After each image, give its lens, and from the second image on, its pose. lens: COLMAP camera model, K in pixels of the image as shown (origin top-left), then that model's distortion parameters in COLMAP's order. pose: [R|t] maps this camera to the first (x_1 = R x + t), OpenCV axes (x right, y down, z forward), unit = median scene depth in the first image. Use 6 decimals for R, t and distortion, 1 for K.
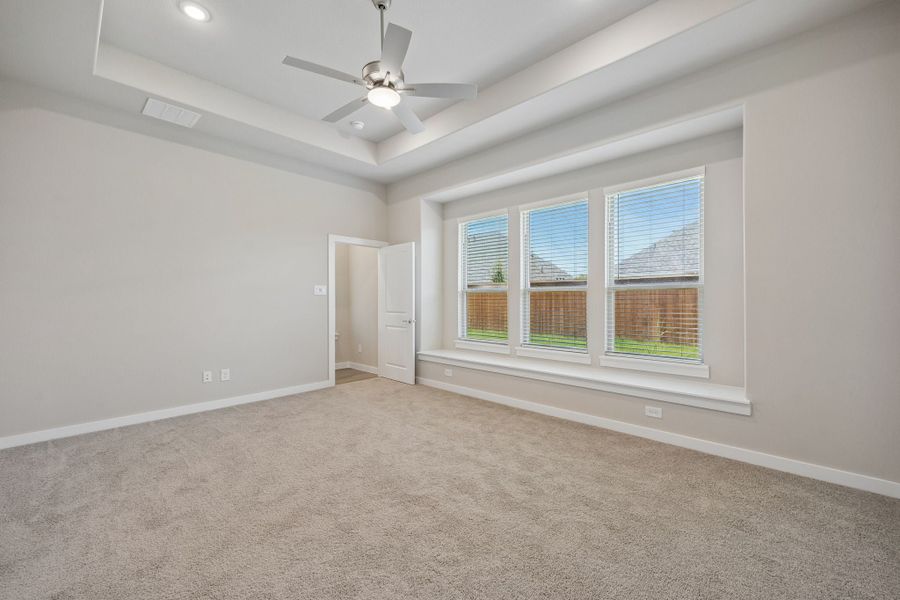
lens RADIAL K [[364.0, 0, 457.5], [0, 364.0, 299.6], [0, 0, 1]] dist [0.002335, 0.001367]
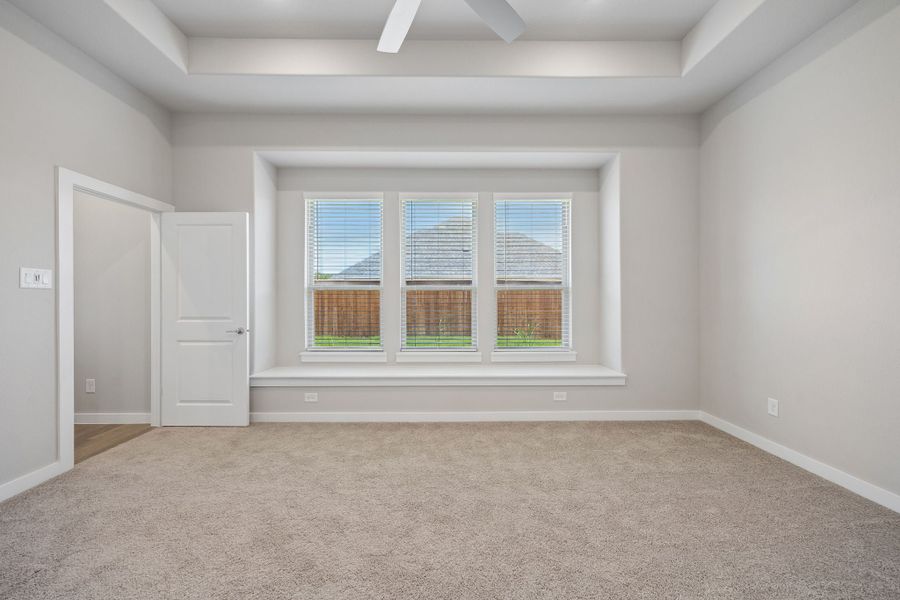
lens RADIAL K [[341.9, 0, 443.4], [0, 341.9, 298.6], [0, 0, 1]] dist [-0.004076, 0.000225]
pose [[0.719830, 0.001975, 0.694148, -0.300529], [-0.001178, 0.999998, -0.001623, 0.000863], [-0.694149, 0.000350, 0.719831, 0.302736]]
